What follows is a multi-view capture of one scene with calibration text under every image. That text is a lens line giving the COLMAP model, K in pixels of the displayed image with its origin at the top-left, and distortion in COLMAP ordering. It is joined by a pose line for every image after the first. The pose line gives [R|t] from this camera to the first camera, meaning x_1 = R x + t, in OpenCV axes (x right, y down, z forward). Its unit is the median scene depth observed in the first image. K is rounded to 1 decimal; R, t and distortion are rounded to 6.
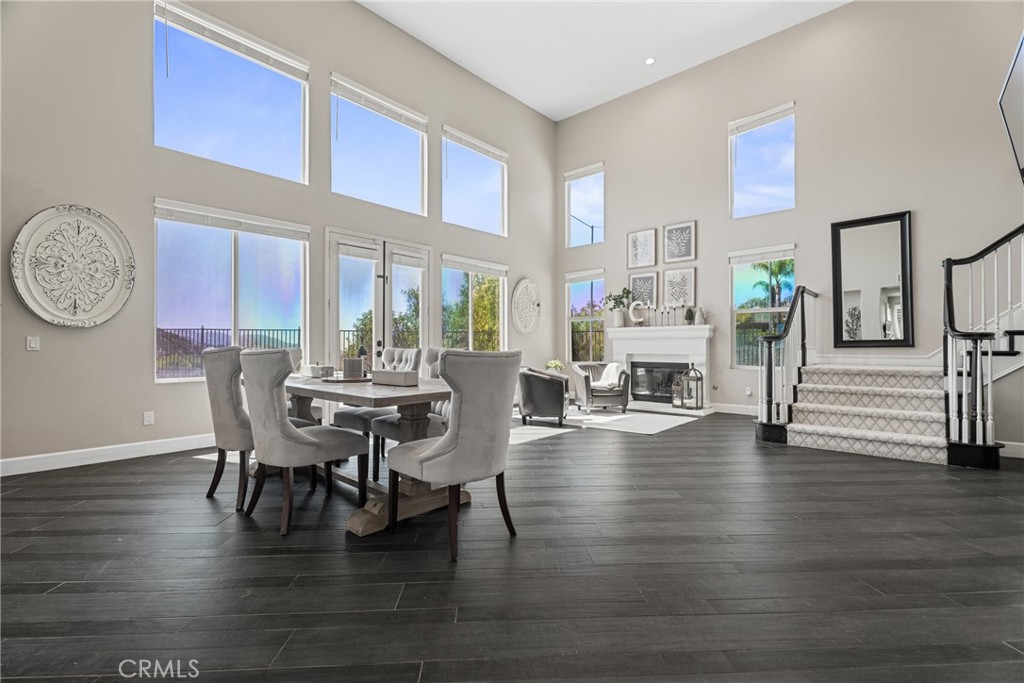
lens RADIAL K [[453.3, 0, 511.9], [0, 453.3, 340.9], [0, 0, 1]] dist [-0.001934, 0.000073]
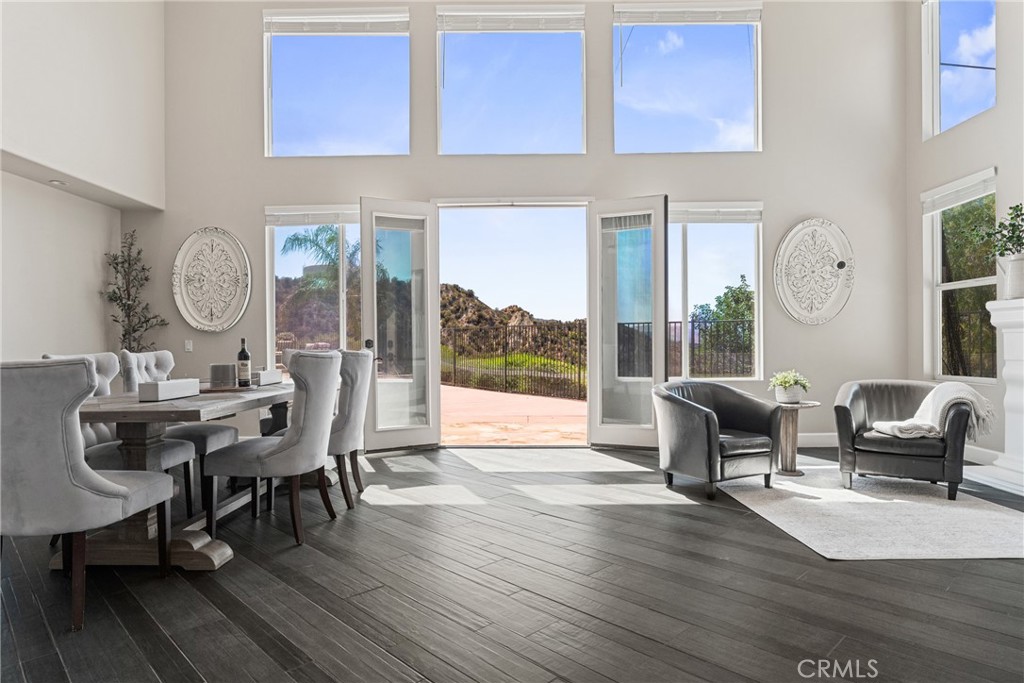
lens RADIAL K [[590.3, 0, 512.1], [0, 590.3, 346.8], [0, 0, 1]] dist [-0.007402, -0.000541]
pose [[0.662650, -0.000501, -0.748929, 0.685395], [0.016444, 0.999768, 0.013880, 0.000438], [0.748749, -0.021513, 0.662505, 0.564267]]
